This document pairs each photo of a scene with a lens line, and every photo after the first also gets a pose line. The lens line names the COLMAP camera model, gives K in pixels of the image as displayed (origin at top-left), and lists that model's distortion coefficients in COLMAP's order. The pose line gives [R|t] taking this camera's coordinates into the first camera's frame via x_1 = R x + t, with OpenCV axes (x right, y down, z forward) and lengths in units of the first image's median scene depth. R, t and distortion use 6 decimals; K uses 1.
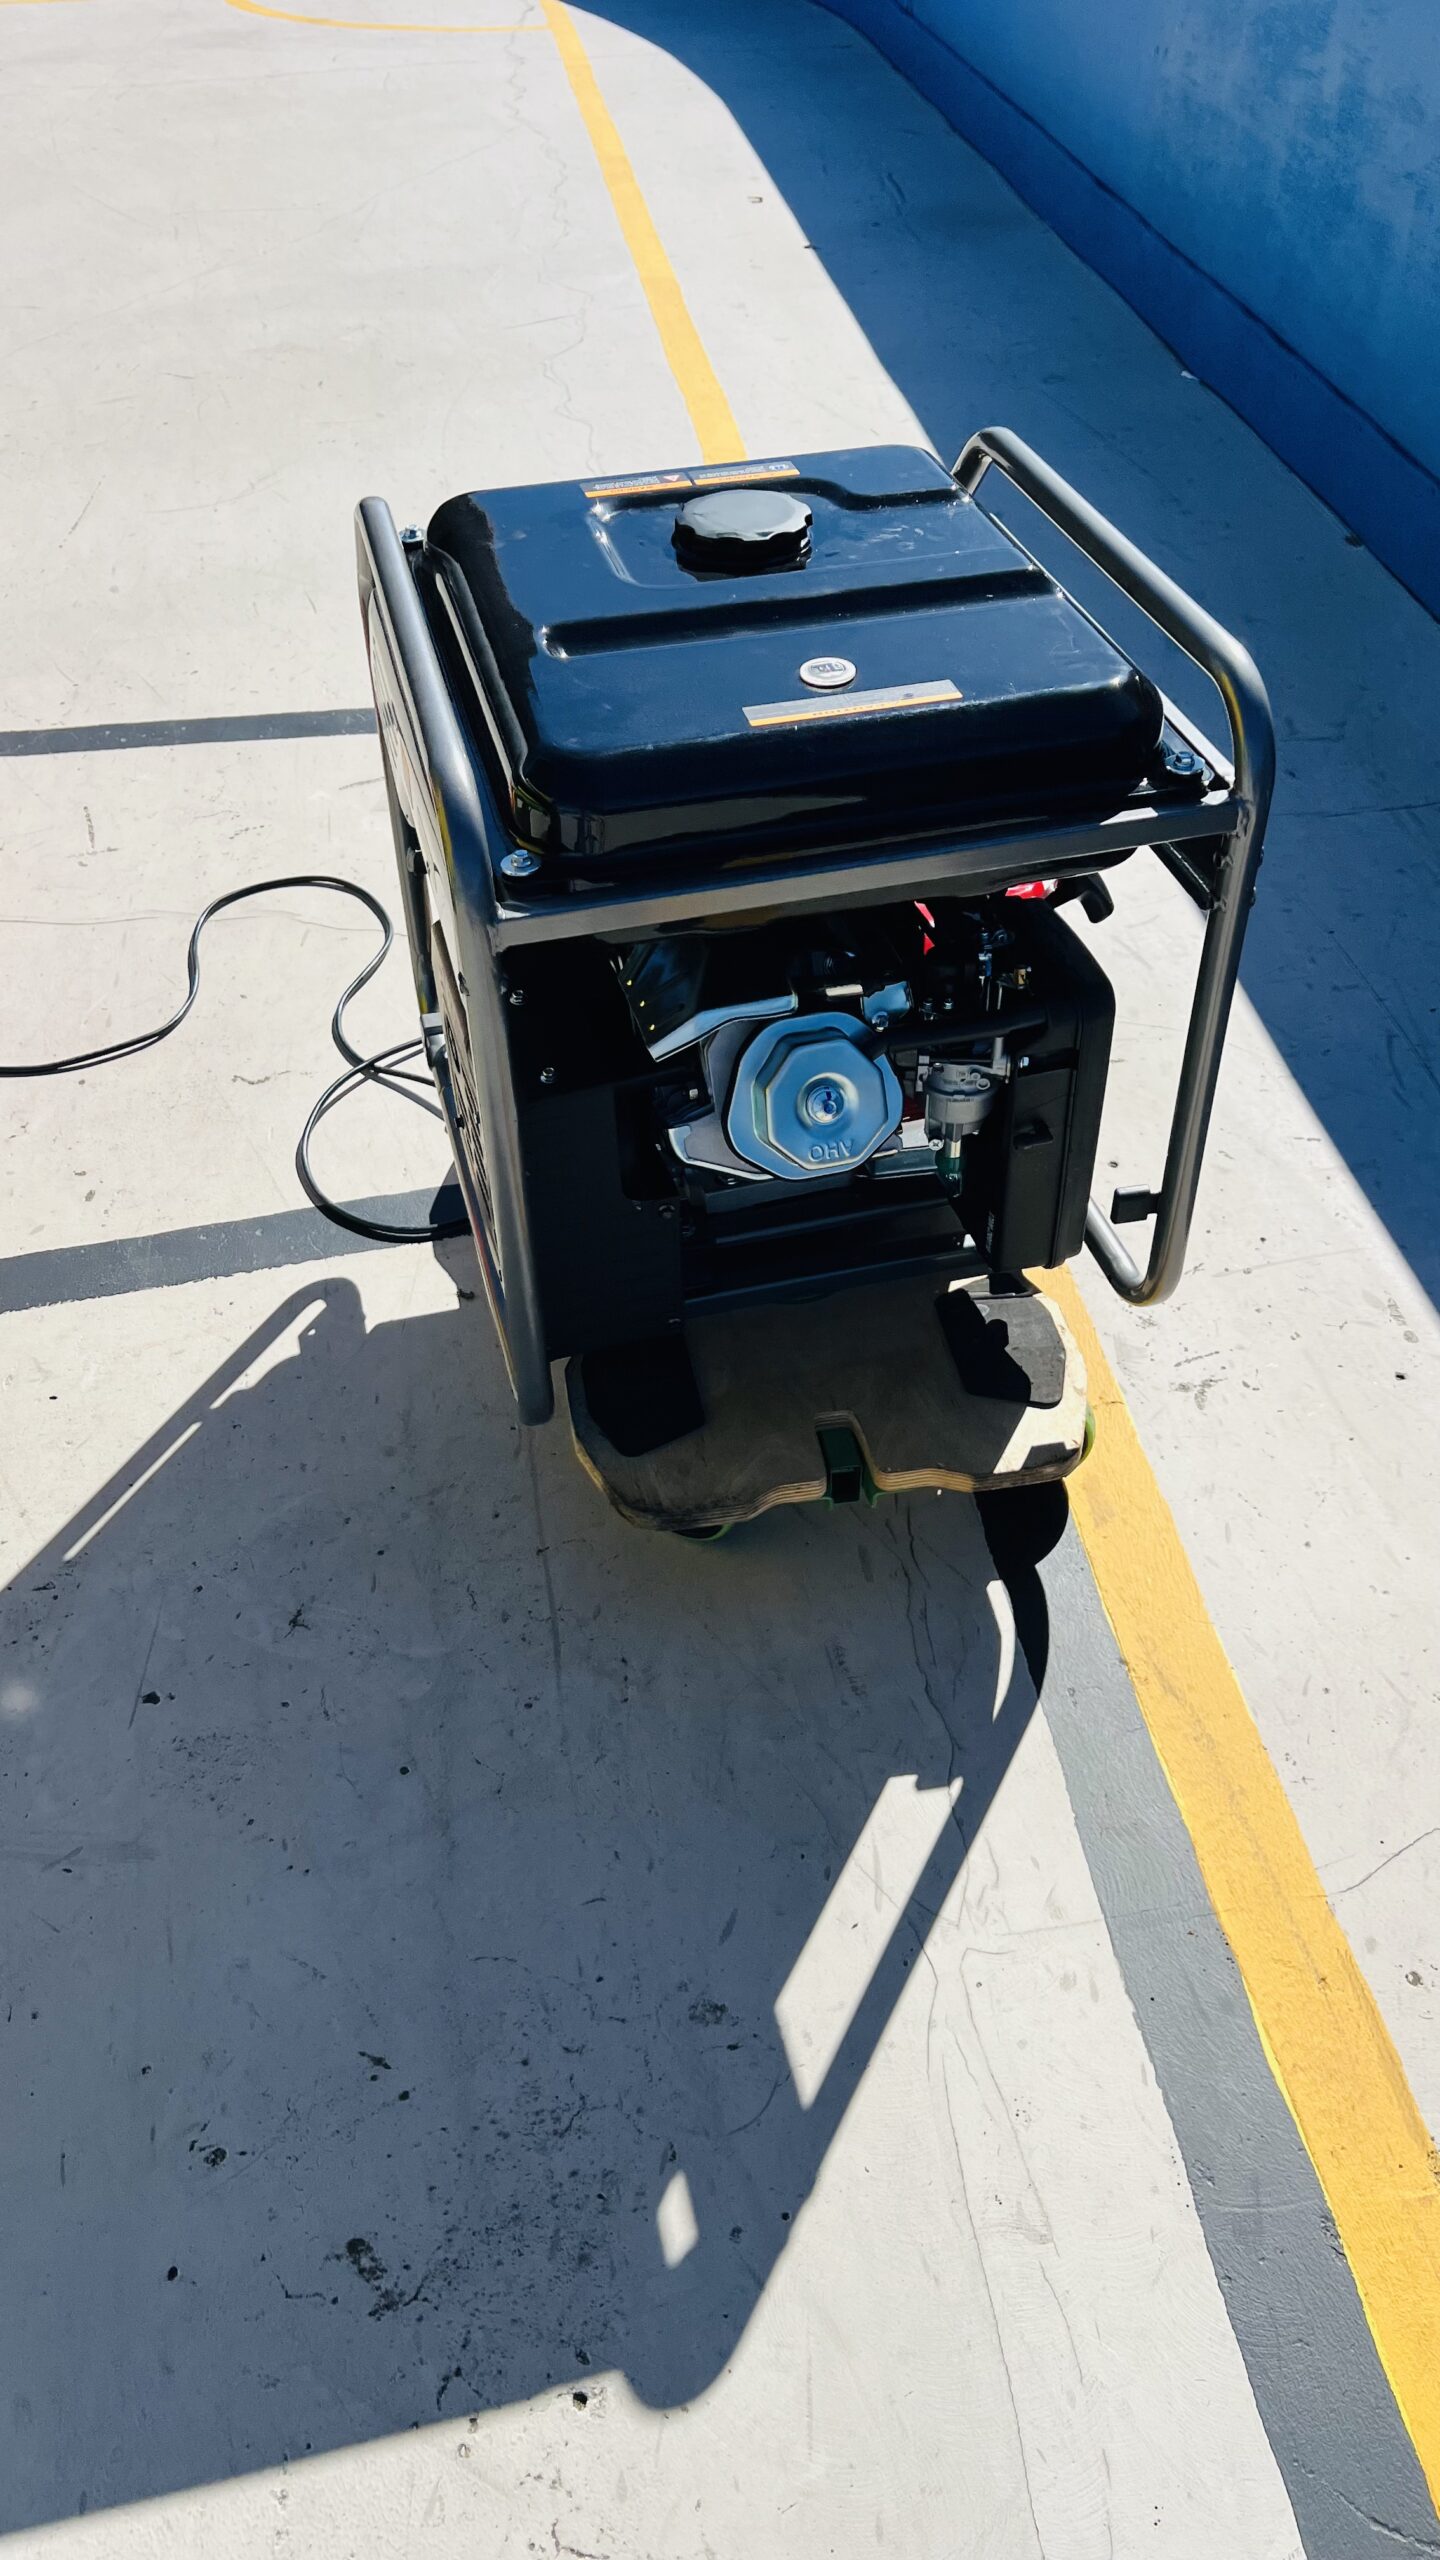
lens RADIAL K [[1932.8, 0, 720.0], [0, 1932.8, 1280.0], [0, 0, 1]] dist [0.007608, -0.003979]
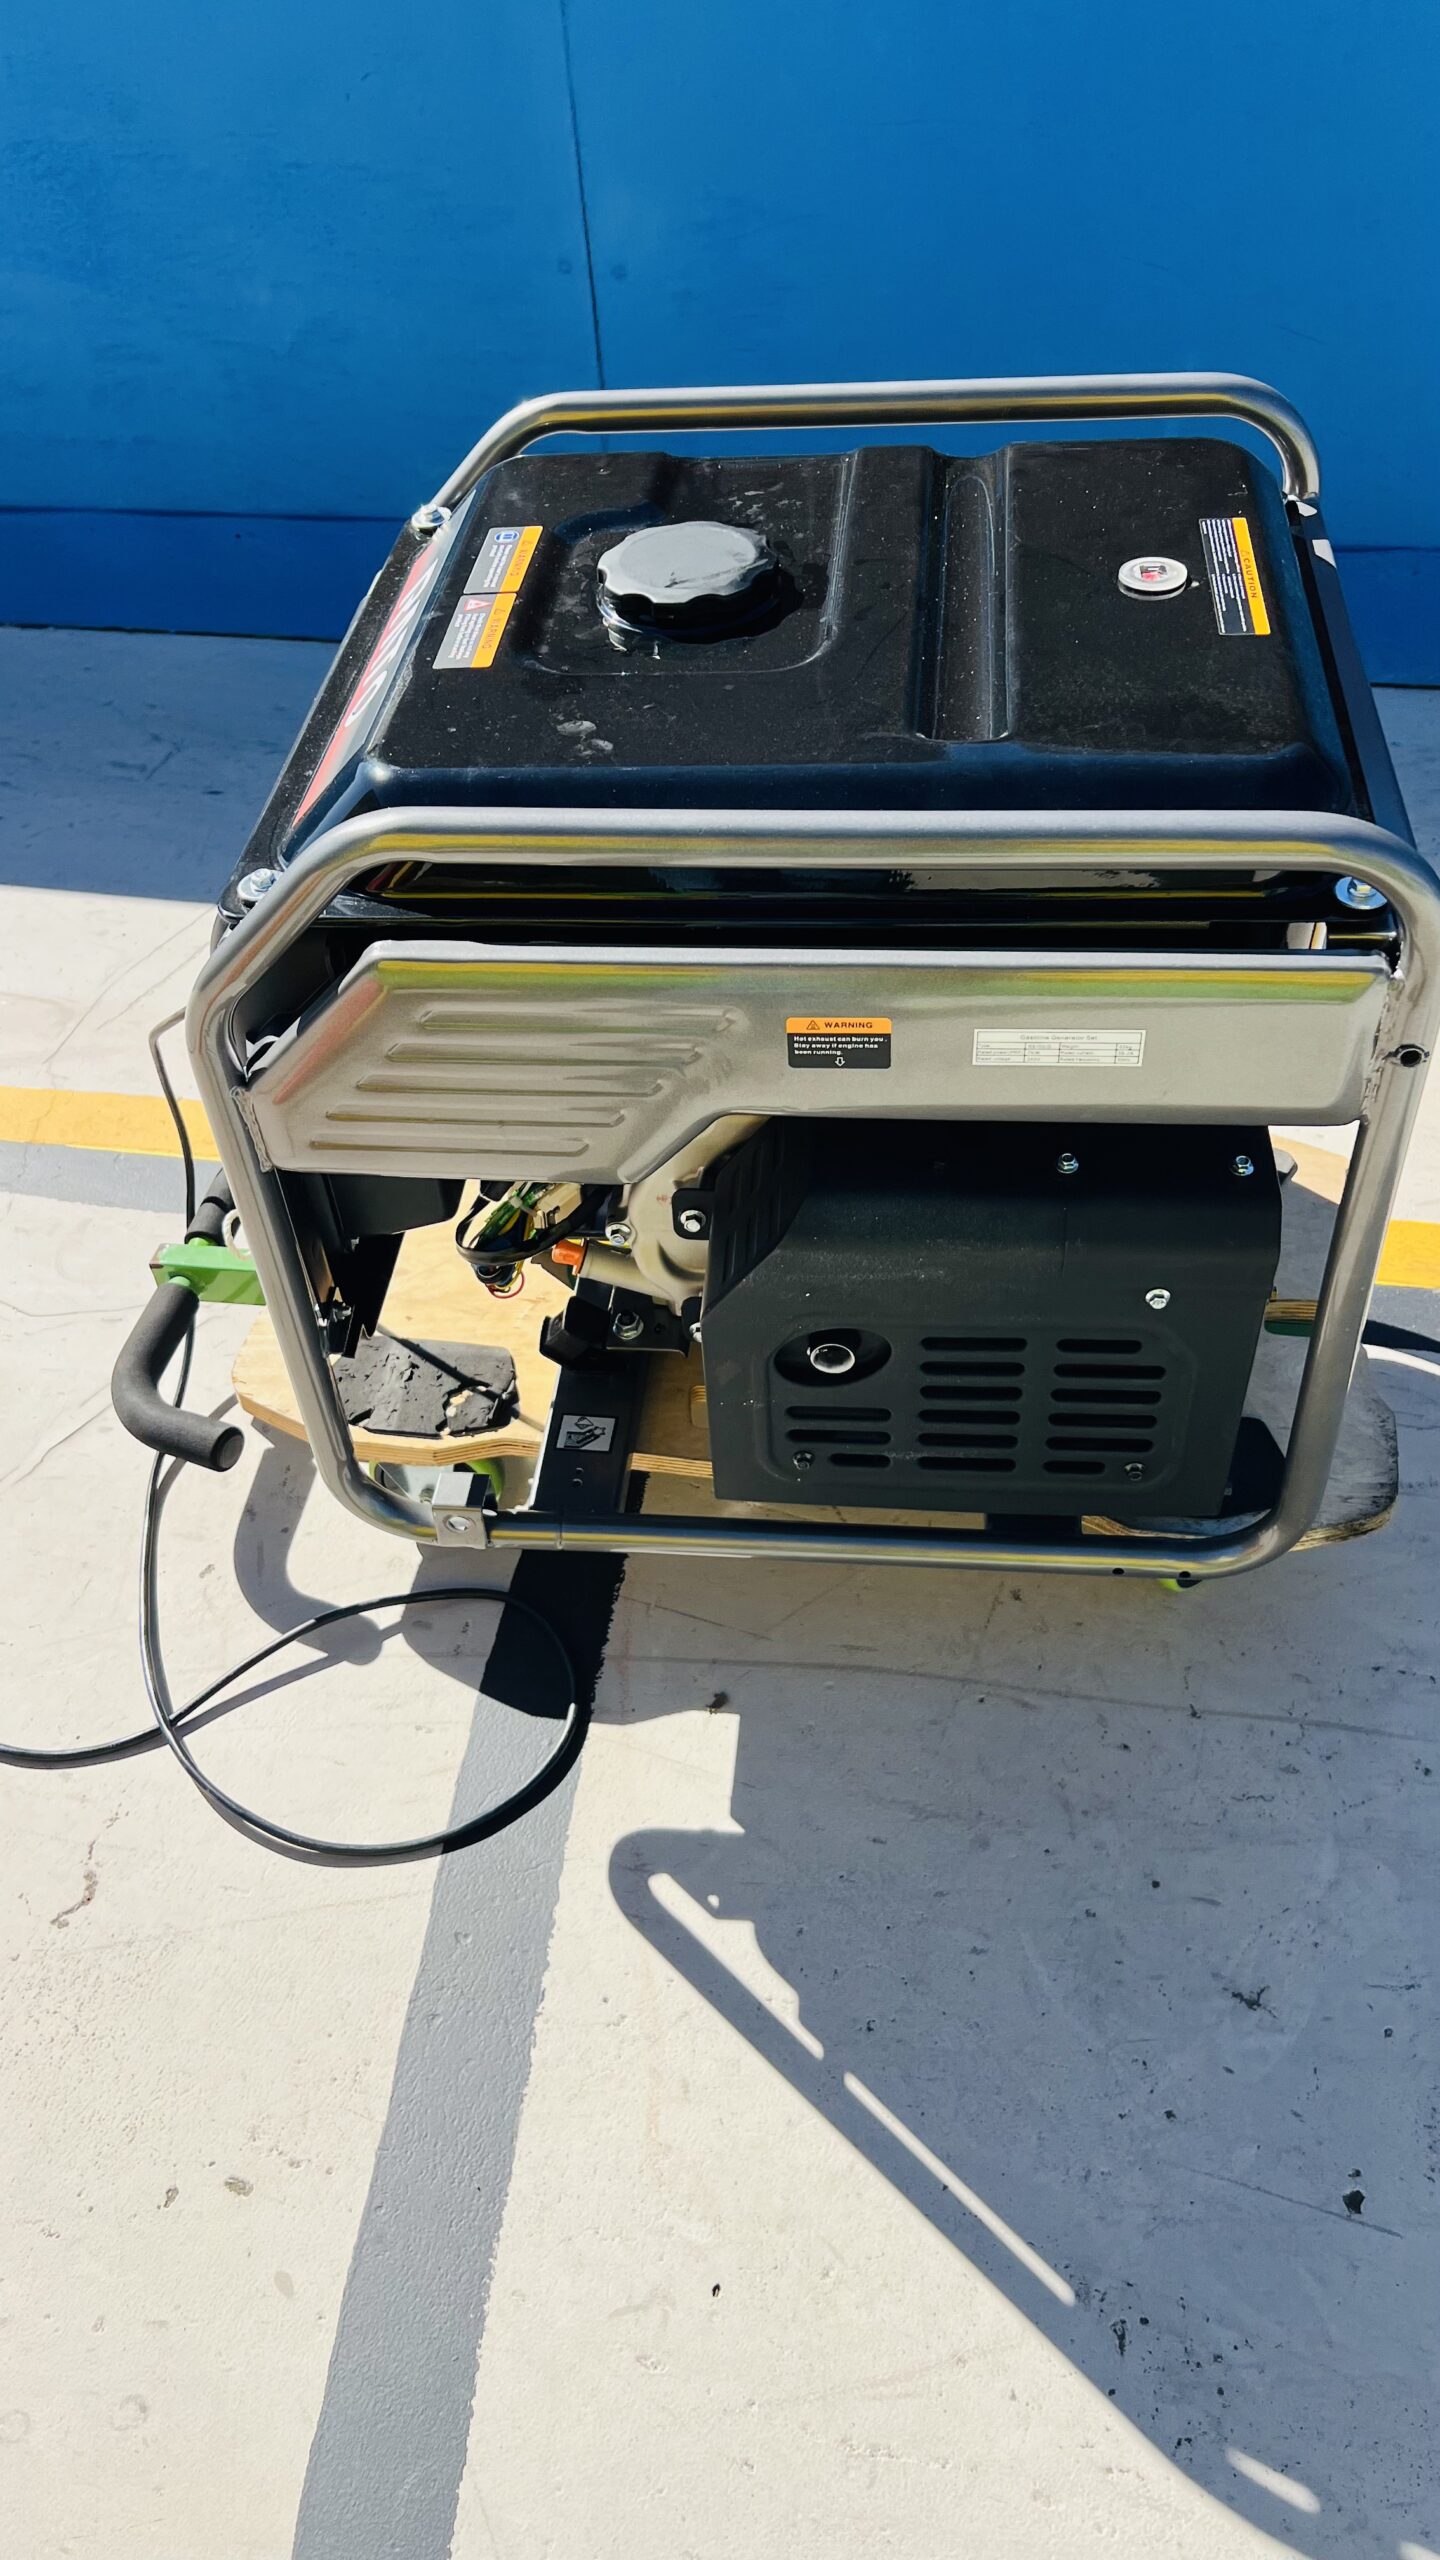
lens RADIAL K [[1932.8, 0, 720.0], [0, 1932.8, 1280.0], [0, 0, 1]] dist [0.007608, -0.003979]
pose [[0.338192, -0.660362, 0.670484, -0.589507], [0.664942, 0.671846, 0.326307, -0.388506], [-0.665942, 0.335479, 0.666315, 0.509637]]
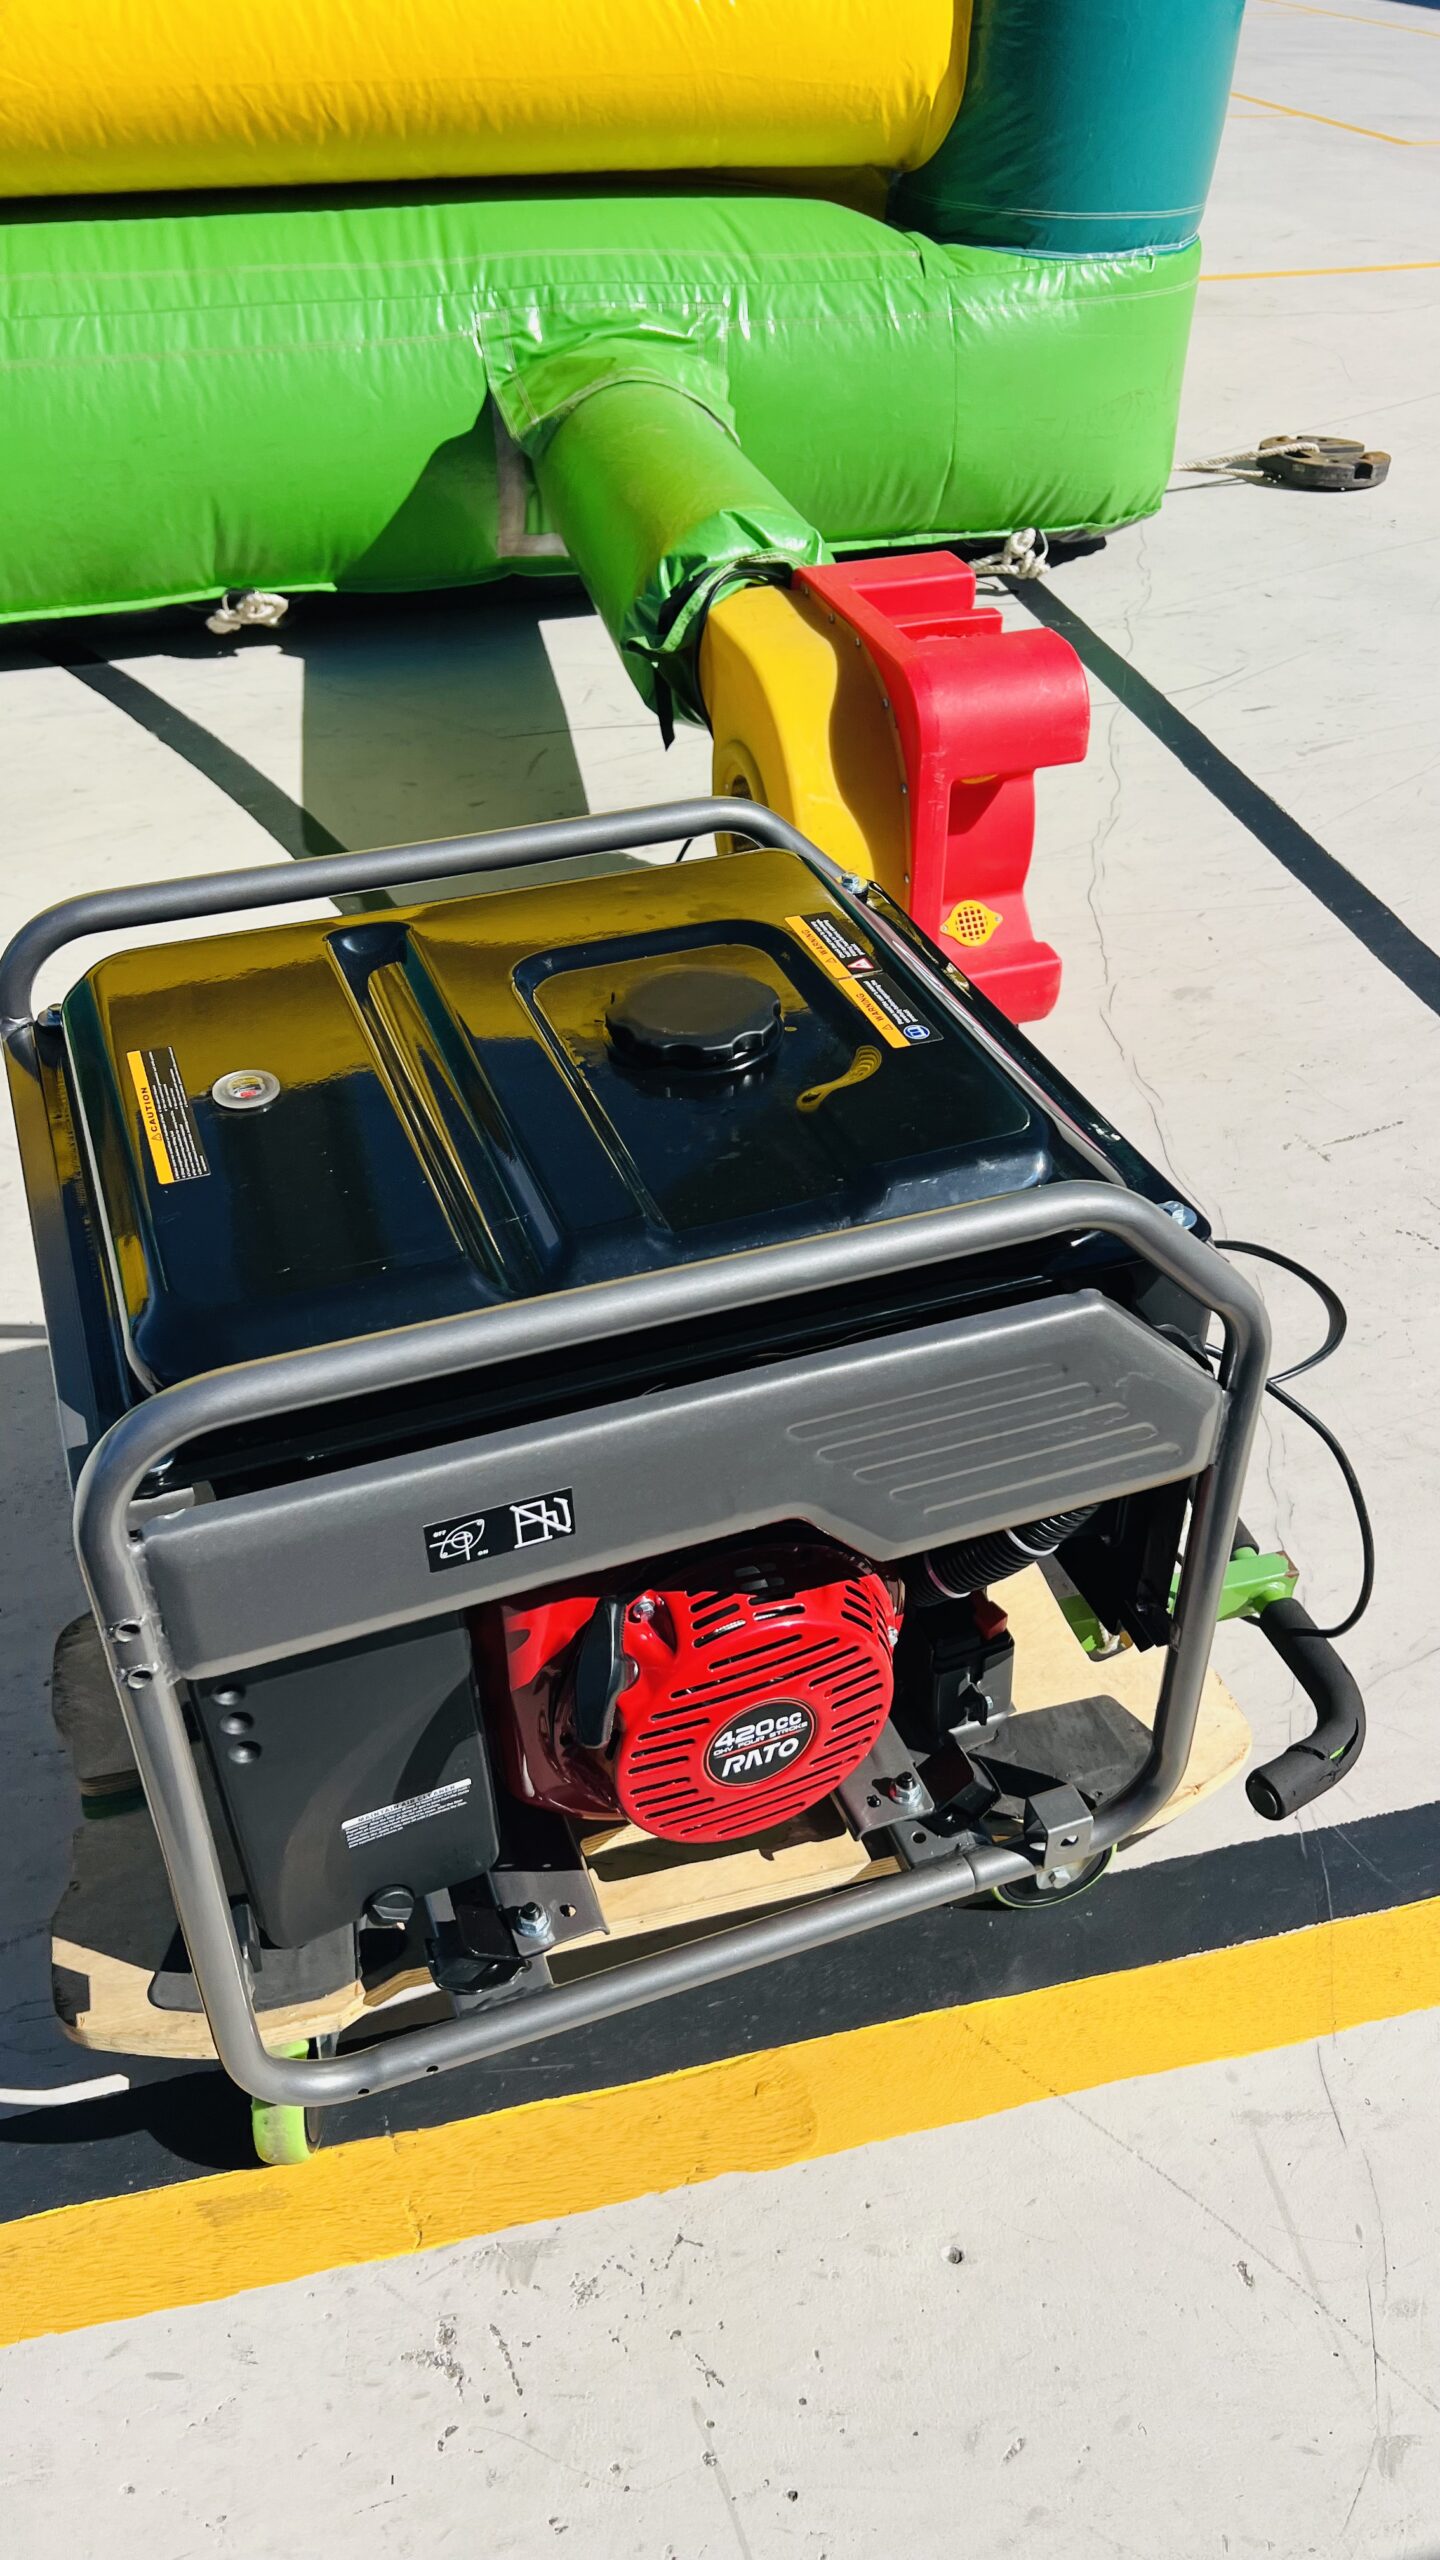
lens RADIAL K [[1932.8, 0, 720.0], [0, 1932.8, 1280.0], [0, 0, 1]] dist [0.007608, -0.003979]
pose [[0.109223, 0.624498, -0.773351, 0.589765], [-0.664596, 0.624424, 0.410373, -0.567203], [0.739177, 0.469144, 0.483241, 0.599267]]
